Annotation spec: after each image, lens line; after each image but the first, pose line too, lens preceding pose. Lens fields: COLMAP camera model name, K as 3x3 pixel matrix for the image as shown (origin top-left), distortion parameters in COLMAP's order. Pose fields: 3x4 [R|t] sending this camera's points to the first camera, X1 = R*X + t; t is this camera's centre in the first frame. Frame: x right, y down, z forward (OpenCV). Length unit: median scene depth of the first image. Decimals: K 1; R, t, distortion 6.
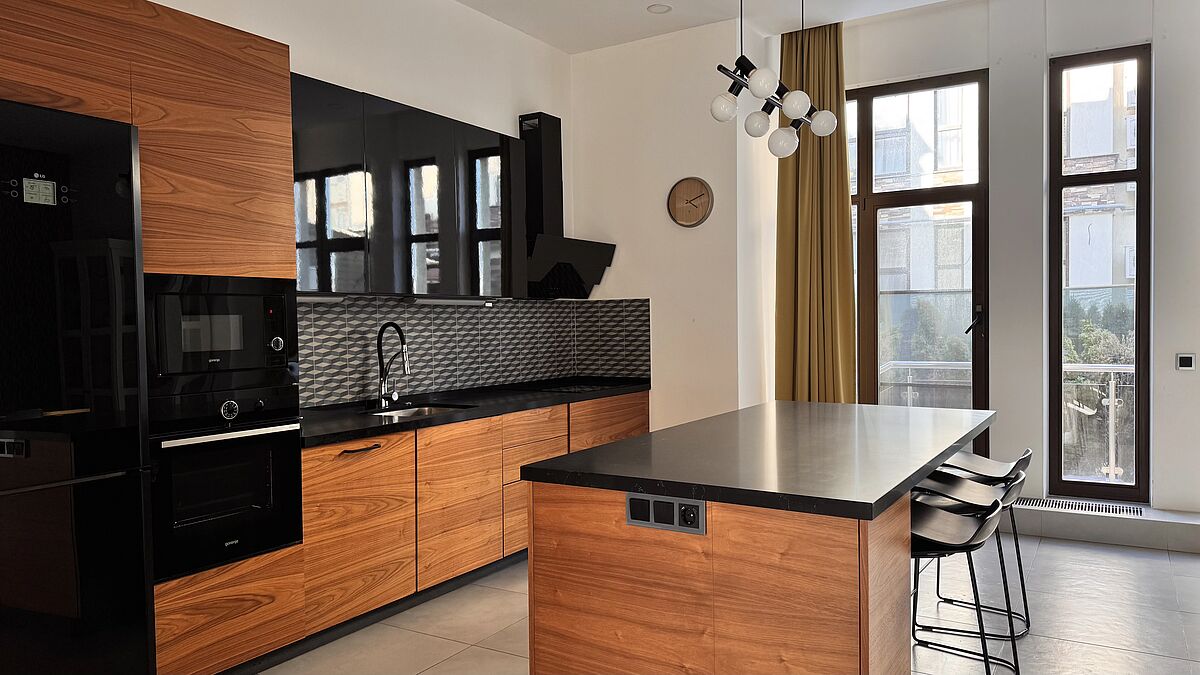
lens RADIAL K [[845.9, 0, 596.1], [0, 845.9, 345.2], [0, 0, 1]] dist [0.097455, -0.156152]
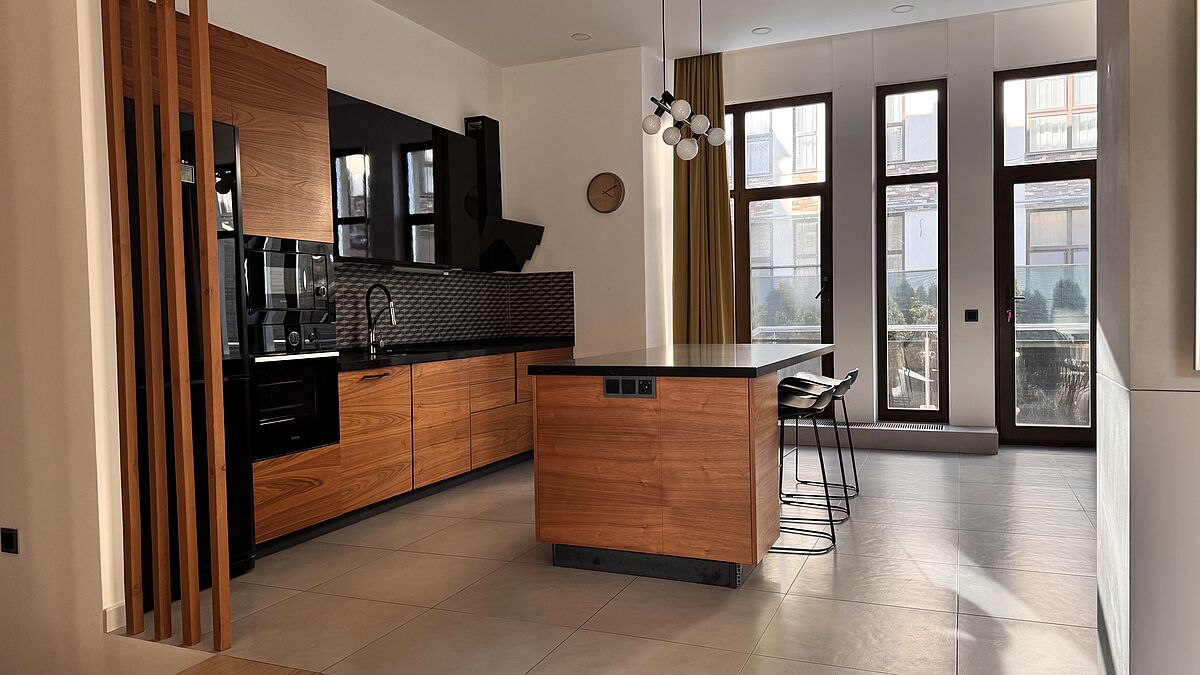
lens RADIAL K [[842.0, 0, 603.4], [0, 842.0, 341.3], [0, 0, 1]] dist [0.109994, -0.153808]
pose [[0.988317, -0.010811, 0.152027, -0.103131], [0.010403, 0.999940, 0.003484, 0.054745], [-0.152055, -0.001862, 0.988370, -0.272225]]
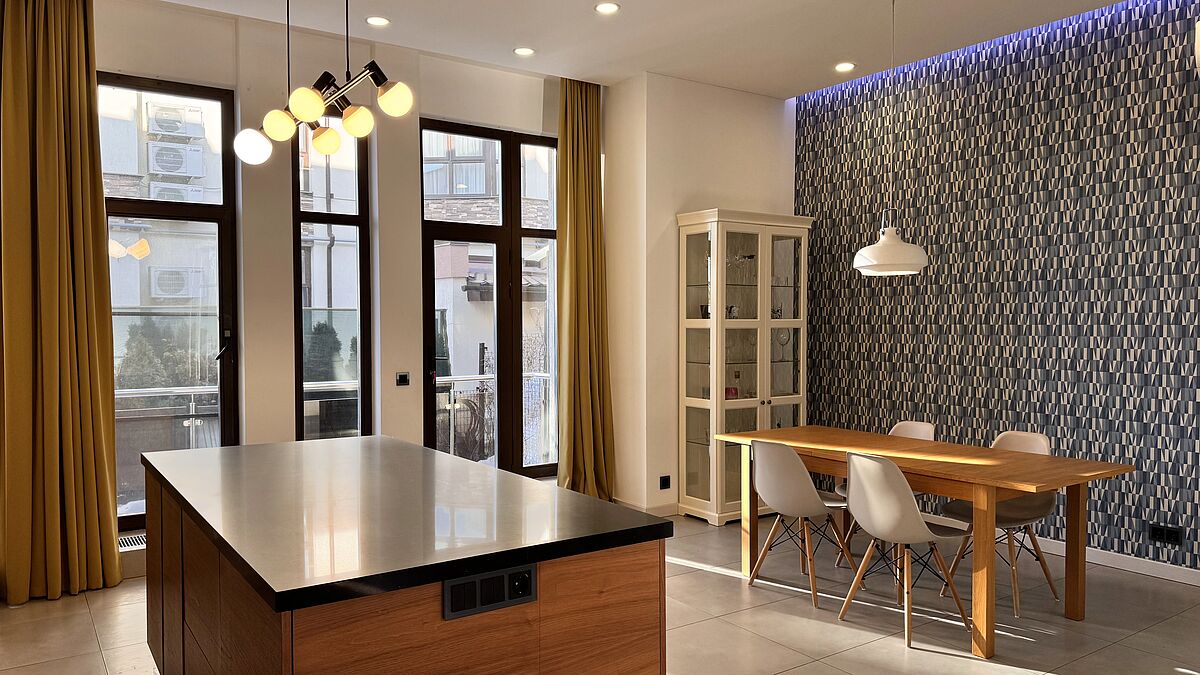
lens RADIAL K [[842.0, 0, 603.4], [0, 842.0, 341.3], [0, 0, 1]] dist [0.109994, -0.153808]
pose [[0.392895, -0.007122, 0.919556, -0.343200], [0.024101, 0.999706, -0.002555, -0.026845], [-0.919268, 0.023165, 0.392951, 0.279624]]
